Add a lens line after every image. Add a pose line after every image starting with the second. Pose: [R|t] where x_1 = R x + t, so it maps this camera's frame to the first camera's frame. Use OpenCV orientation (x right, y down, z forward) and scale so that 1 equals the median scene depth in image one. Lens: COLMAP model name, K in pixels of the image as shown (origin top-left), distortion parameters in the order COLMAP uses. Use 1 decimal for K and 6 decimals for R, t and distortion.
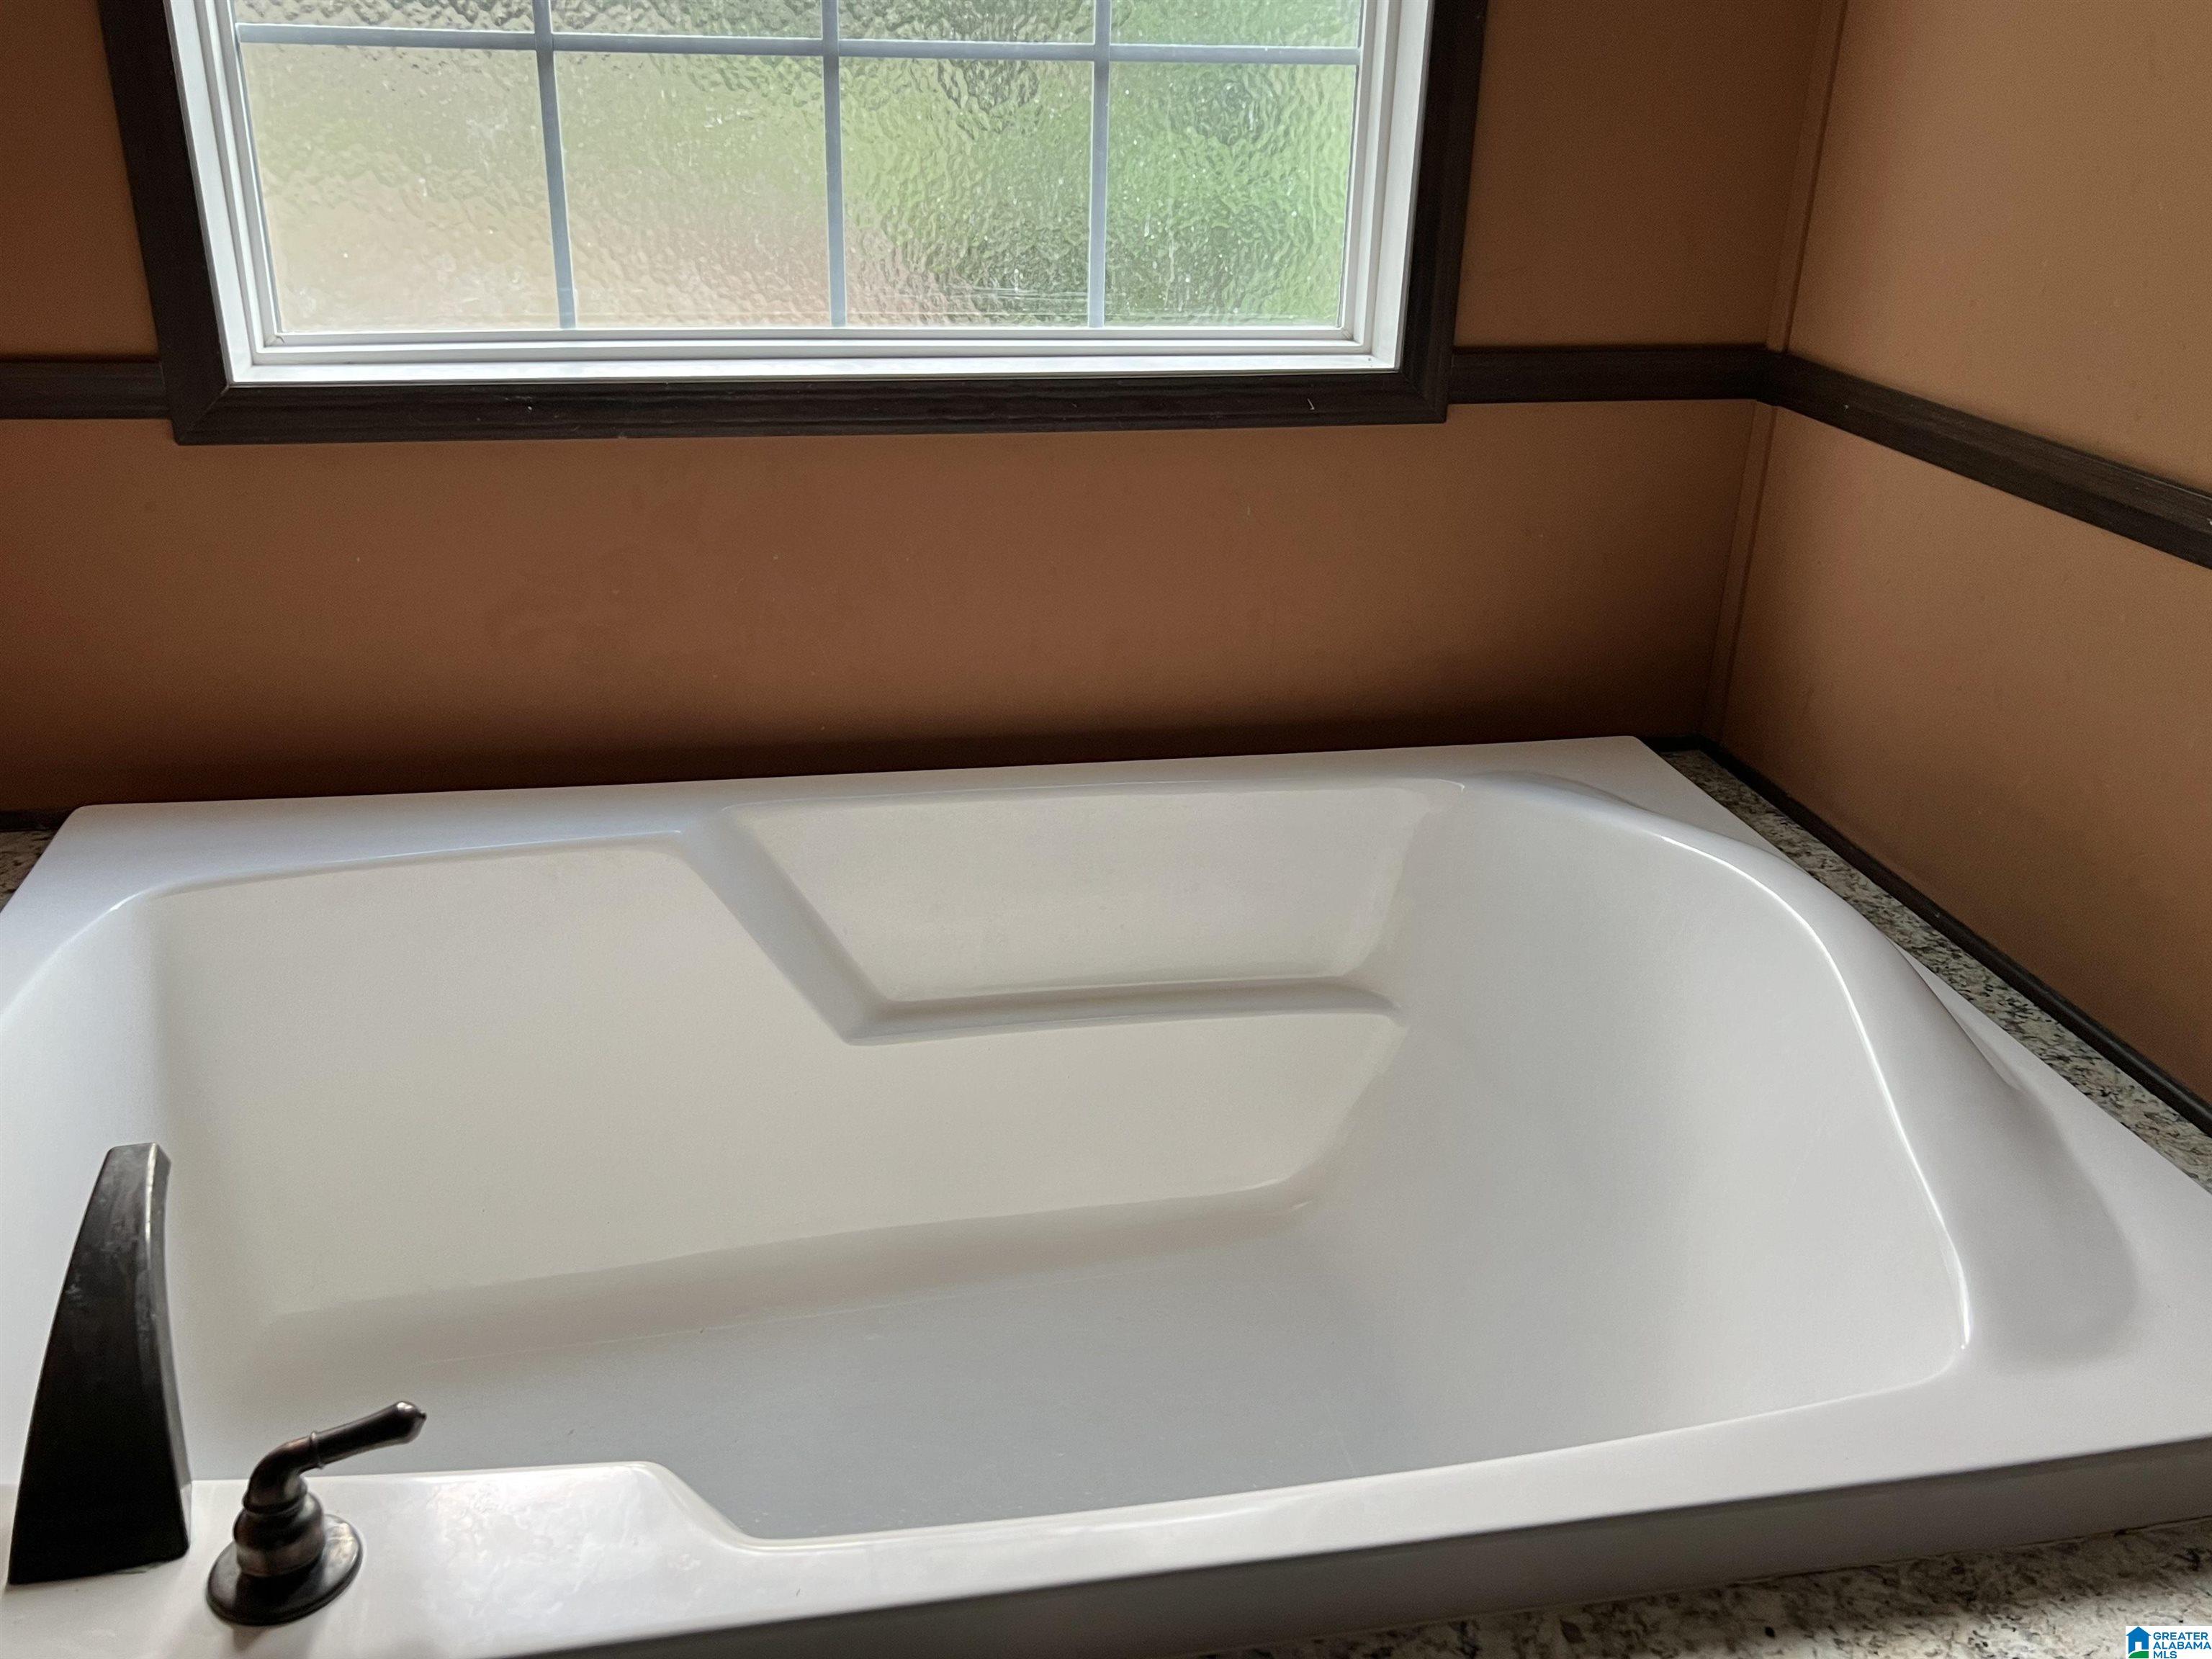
lens RADIAL K [[1853.3, 0, 1086.9], [0, 1853.3, 828.0], [0, 0, 1]] dist [0.026946, -0.028289]
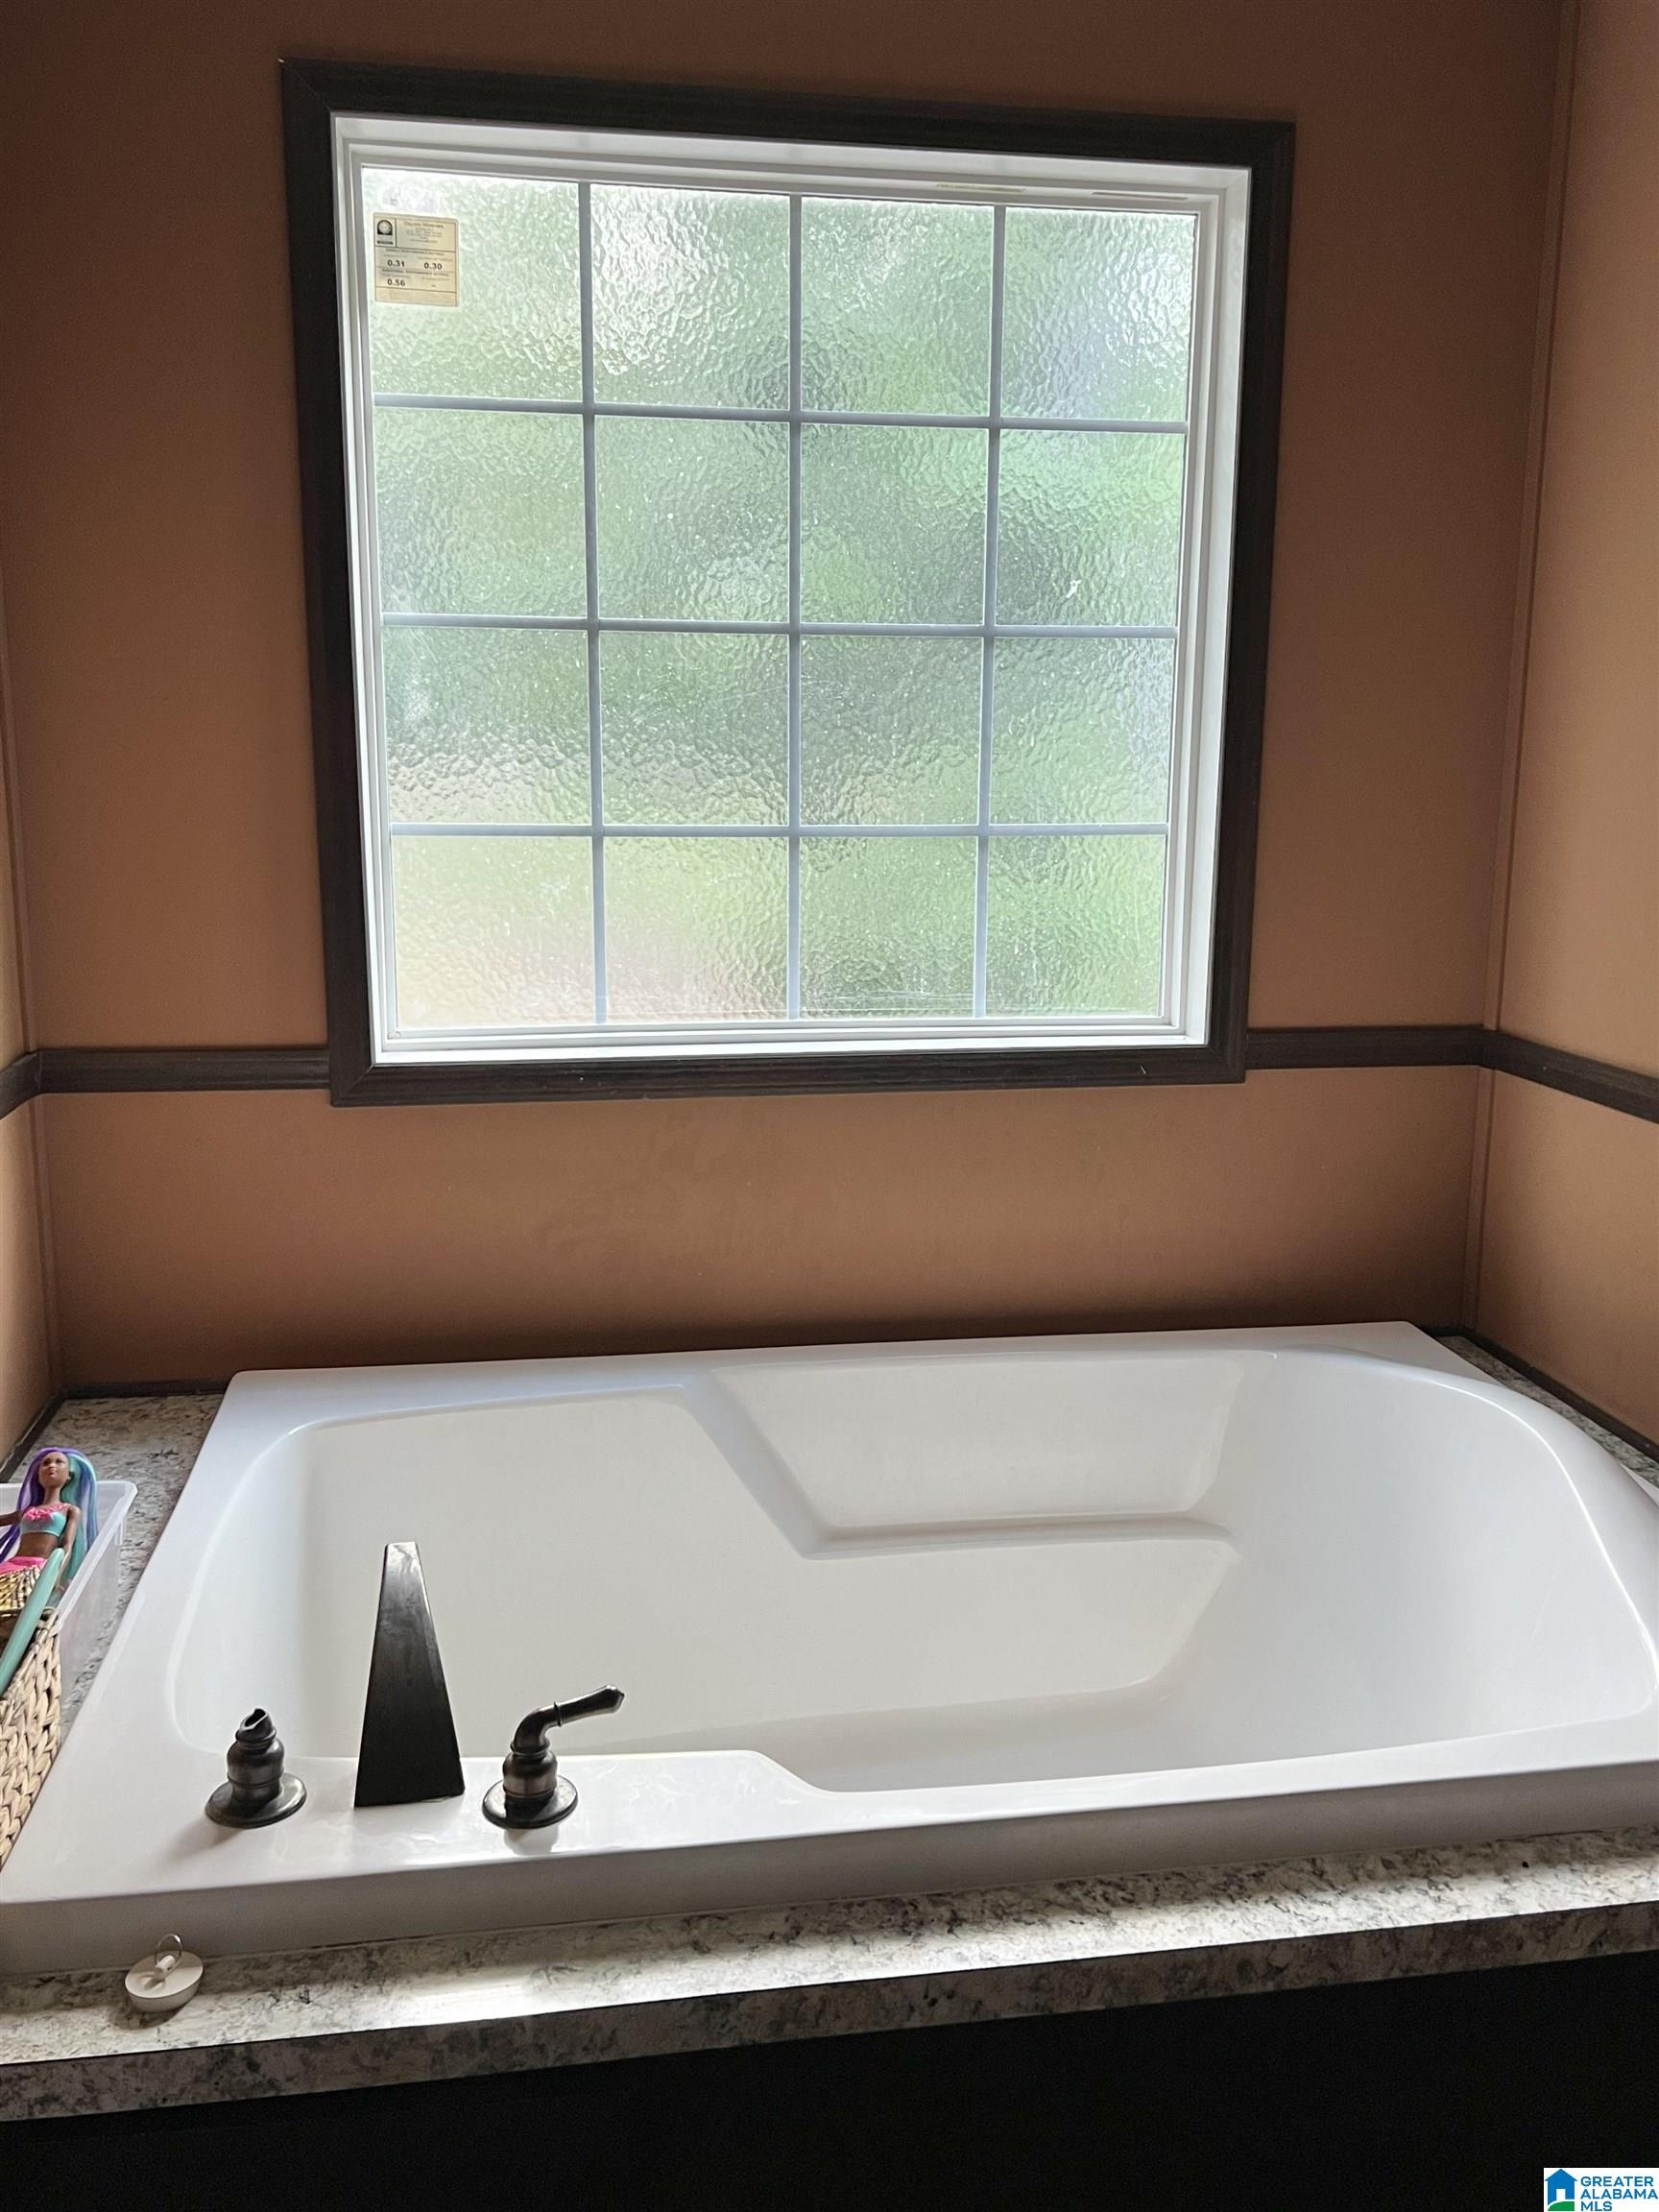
lens RADIAL K [[1796.4, 0, 838.9], [0, 1796.4, 1095.4], [0, 0, 1]] dist [0.027806, -0.040370]
pose [[0.999548, -0.011948, -0.027588, -0.068173], [0.005362, 0.973772, -0.227461, 0.090250], [0.029582, 0.227210, 0.973396, -0.289755]]
